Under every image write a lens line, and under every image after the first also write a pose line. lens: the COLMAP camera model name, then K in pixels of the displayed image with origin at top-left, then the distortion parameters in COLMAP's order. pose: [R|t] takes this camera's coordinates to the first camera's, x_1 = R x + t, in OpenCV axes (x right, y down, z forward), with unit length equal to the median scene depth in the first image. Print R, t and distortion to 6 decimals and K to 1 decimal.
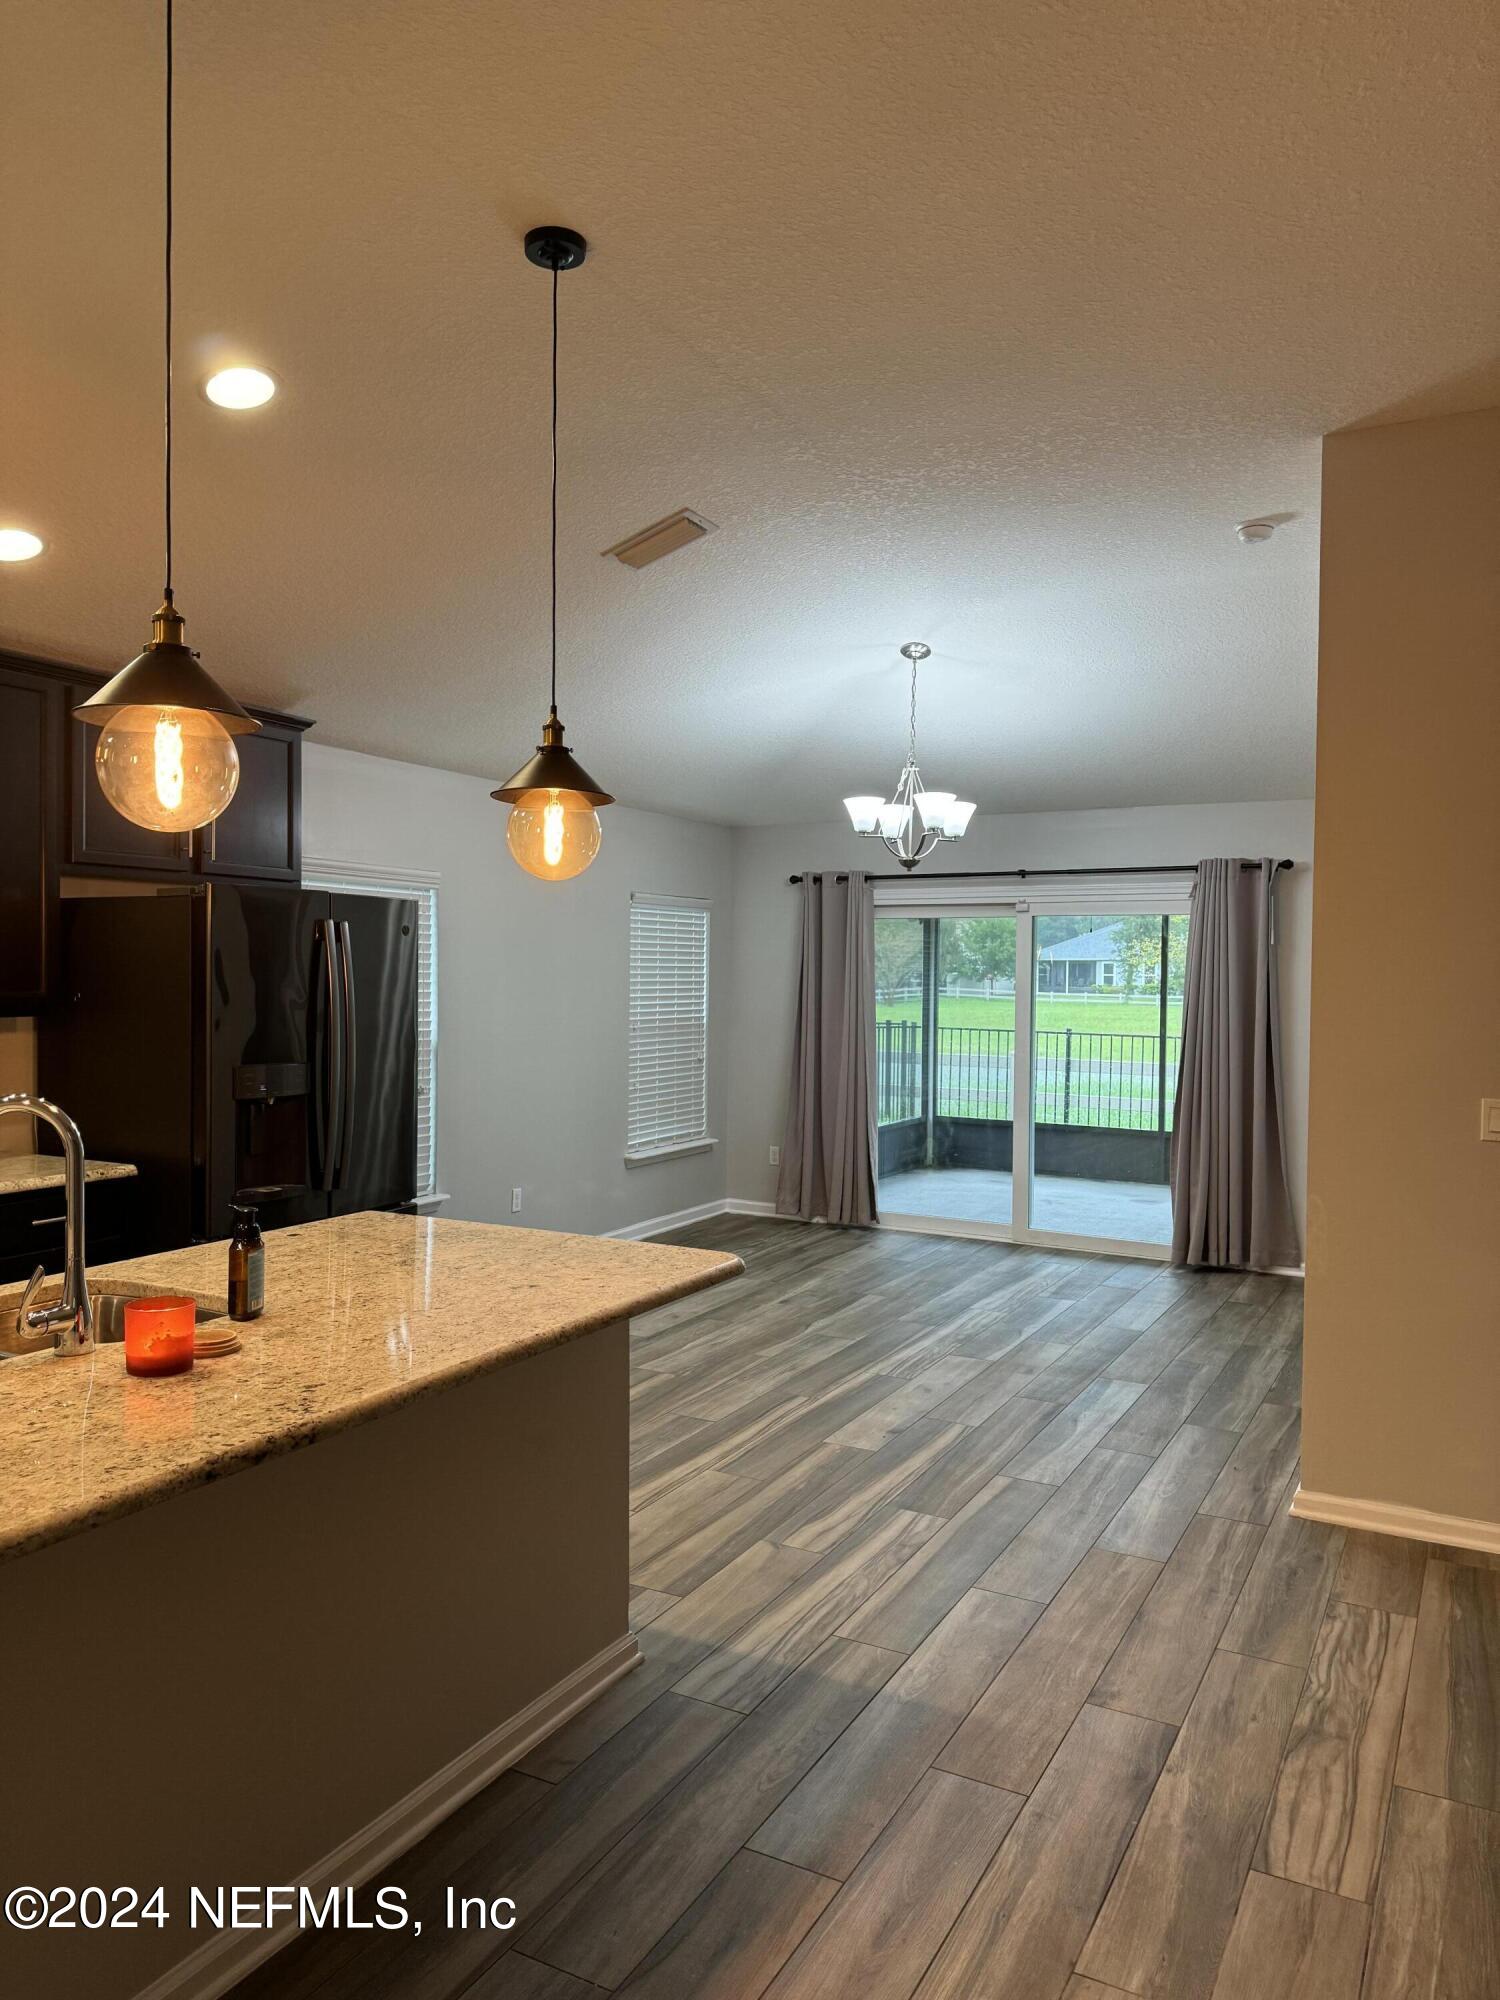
lens RADIAL K [[1402.2, 0, 739.9], [0, 1402.2, 1003.6], [0, 0, 1]] dist [0.071750, -0.095987]
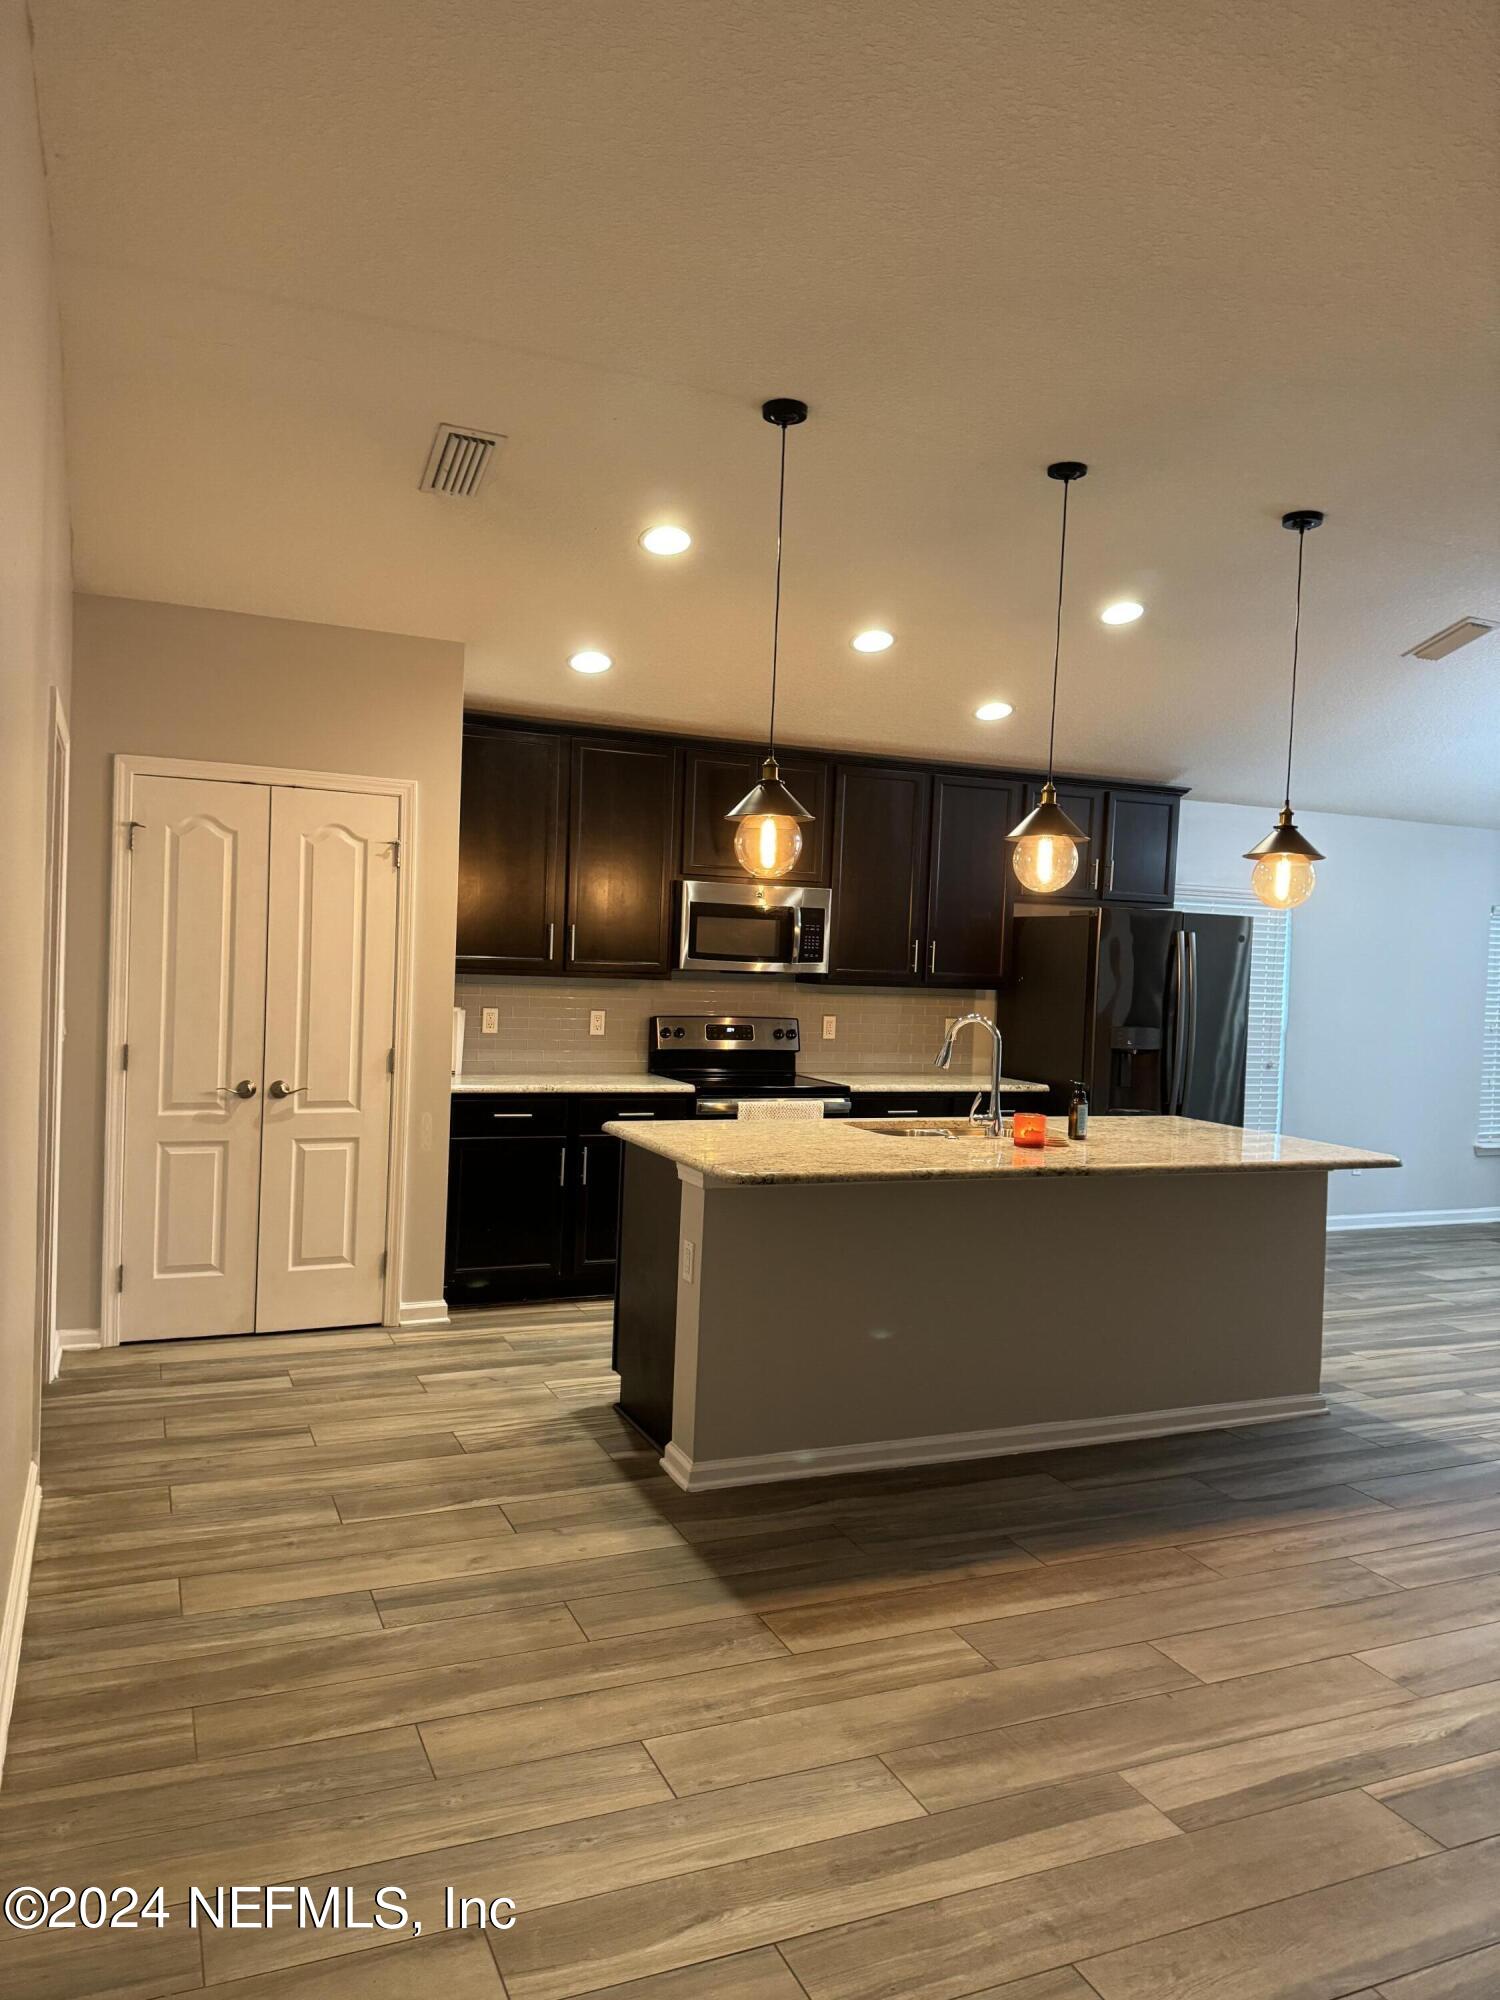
lens RADIAL K [[1402.2, 0, 739.9], [0, 1402.2, 1003.6], [0, 0, 1]] dist [0.071750, -0.095987]
pose [[0.790420, 0.041026, -0.611189, 0.333875], [-0.044423, 0.998967, 0.009606, 0.029530], [0.610952, 0.019559, 0.791426, -0.591350]]
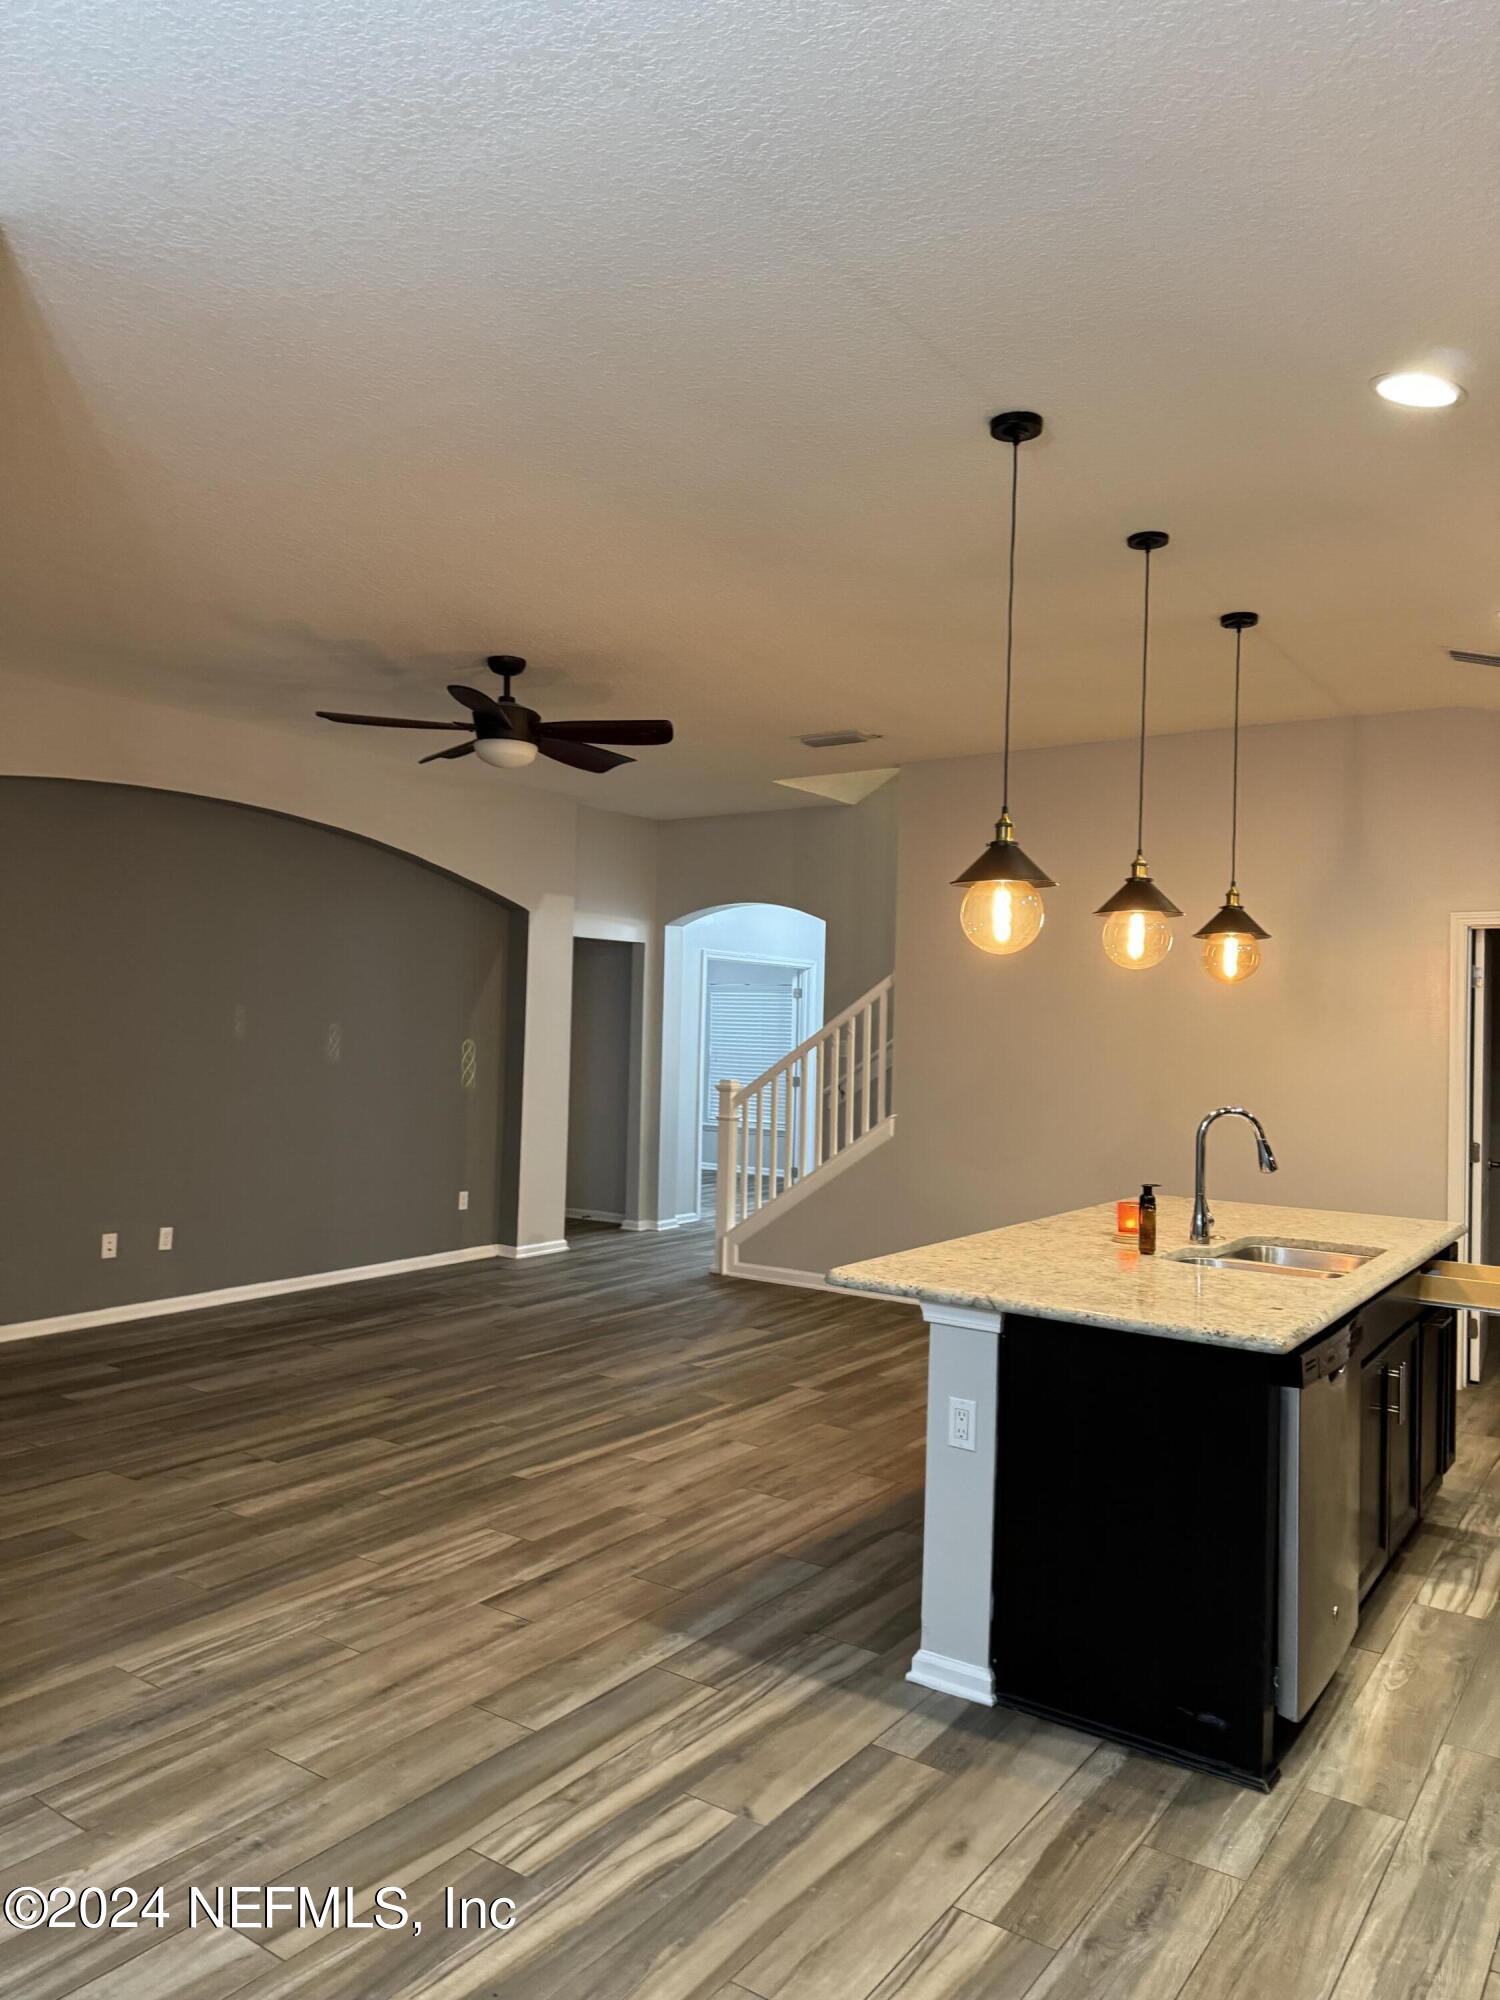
lens RADIAL K [[1402.2, 0, 739.9], [0, 1402.2, 1003.6], [0, 0, 1]] dist [0.071750, -0.095987]
pose [[-0.992893, -0.034357, 0.113941, -0.045915], [-0.033719, 0.999403, 0.007525, -0.043870], [-0.114132, 0.003629, -0.993459, 1.968463]]
